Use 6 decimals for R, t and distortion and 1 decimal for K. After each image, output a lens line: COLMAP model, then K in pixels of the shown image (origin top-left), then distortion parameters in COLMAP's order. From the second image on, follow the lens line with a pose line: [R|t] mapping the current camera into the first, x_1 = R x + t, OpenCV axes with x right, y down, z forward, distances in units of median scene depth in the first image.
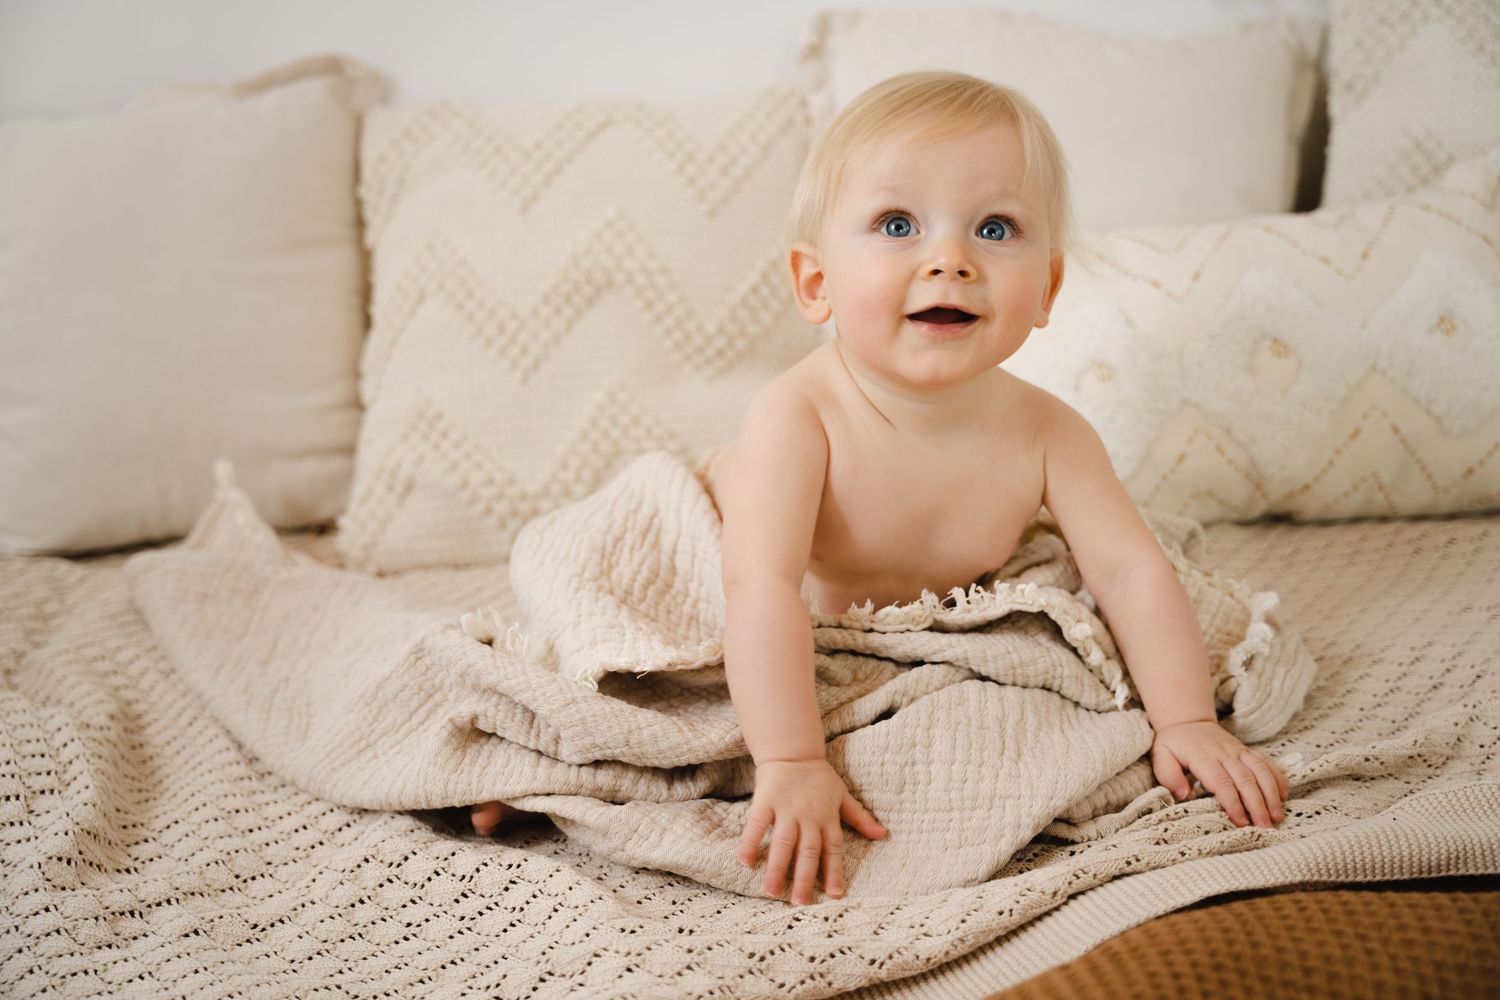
lens RADIAL K [[1799.1, 0, 753.1], [0, 1799.1, 453.7], [0, 0, 1]] dist [-0.010474, 0.000000]
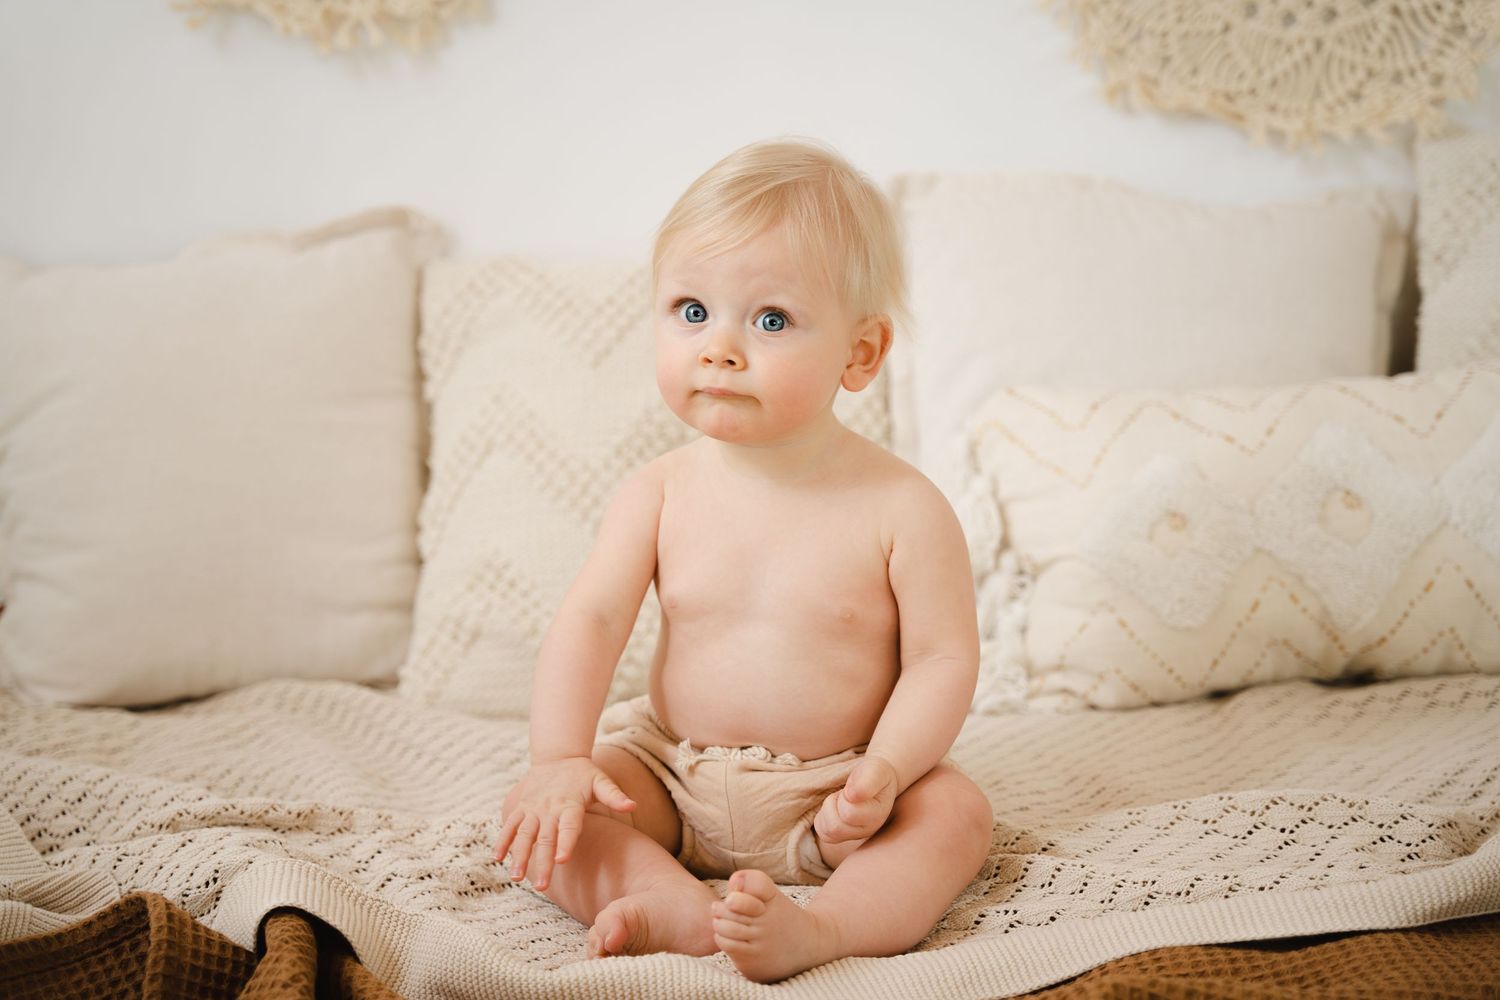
lens RADIAL K [[2533.7, 0, 743.2], [0, 2533.7, 461.8], [0, 0, 1]] dist [0.188598, 0.000000]
pose [[0.999742, 0.022417, 0.003710, -0.051500], [-0.021711, 0.990605, -0.135023, 0.107432], [-0.006702, 0.134908, 0.990835, -0.386957]]
